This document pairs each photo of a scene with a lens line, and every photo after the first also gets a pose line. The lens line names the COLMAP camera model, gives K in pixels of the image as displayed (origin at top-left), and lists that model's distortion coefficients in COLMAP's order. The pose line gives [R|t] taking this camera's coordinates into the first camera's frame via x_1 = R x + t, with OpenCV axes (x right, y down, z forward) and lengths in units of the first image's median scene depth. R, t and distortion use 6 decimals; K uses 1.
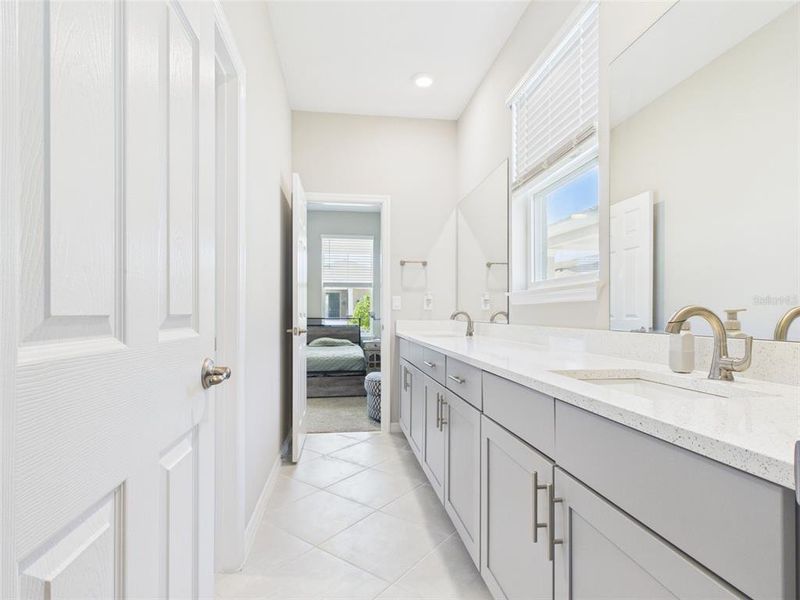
lens RADIAL K [[423.7, 0, 400.3], [0, 423.7, 315.0], [0, 0, 1]] dist [0.001192, -0.000706]
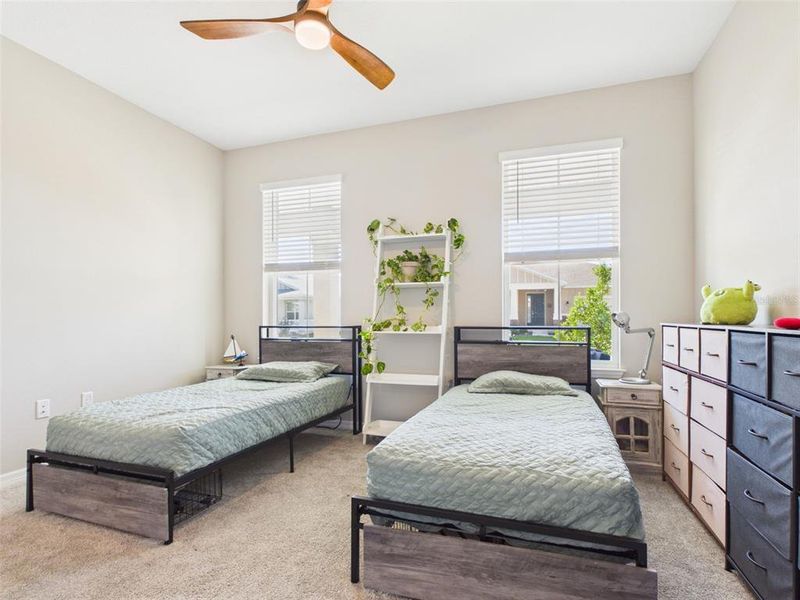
lens RADIAL K [[423.7, 0, 400.3], [0, 423.7, 315.0], [0, 0, 1]] dist [0.001192, -0.000706]
pose [[0.891311, -0.004706, -0.453368, -0.071398], [0.000203, 0.999950, -0.009980, -0.001827], [0.453392, 0.008803, 0.891268, 0.529647]]
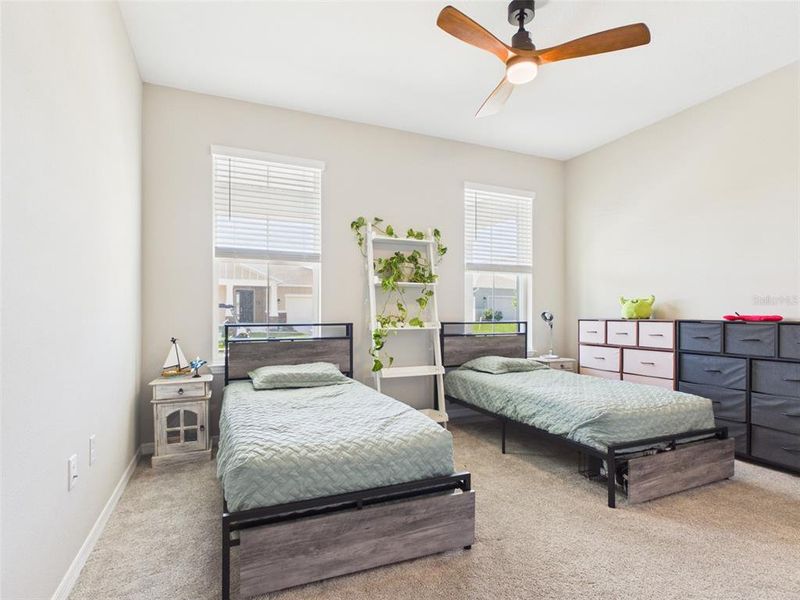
lens RADIAL K [[418.9, 0, 397.7], [0, 418.9, 318.3], [0, 0, 1]] dist [0.001119, 0.000133]
pose [[0.962661, -0.002444, 0.270699, -0.443358], [0.001193, 0.999988, 0.004786, -0.001739], [-0.270707, -0.004284, 0.962652, 0.467151]]
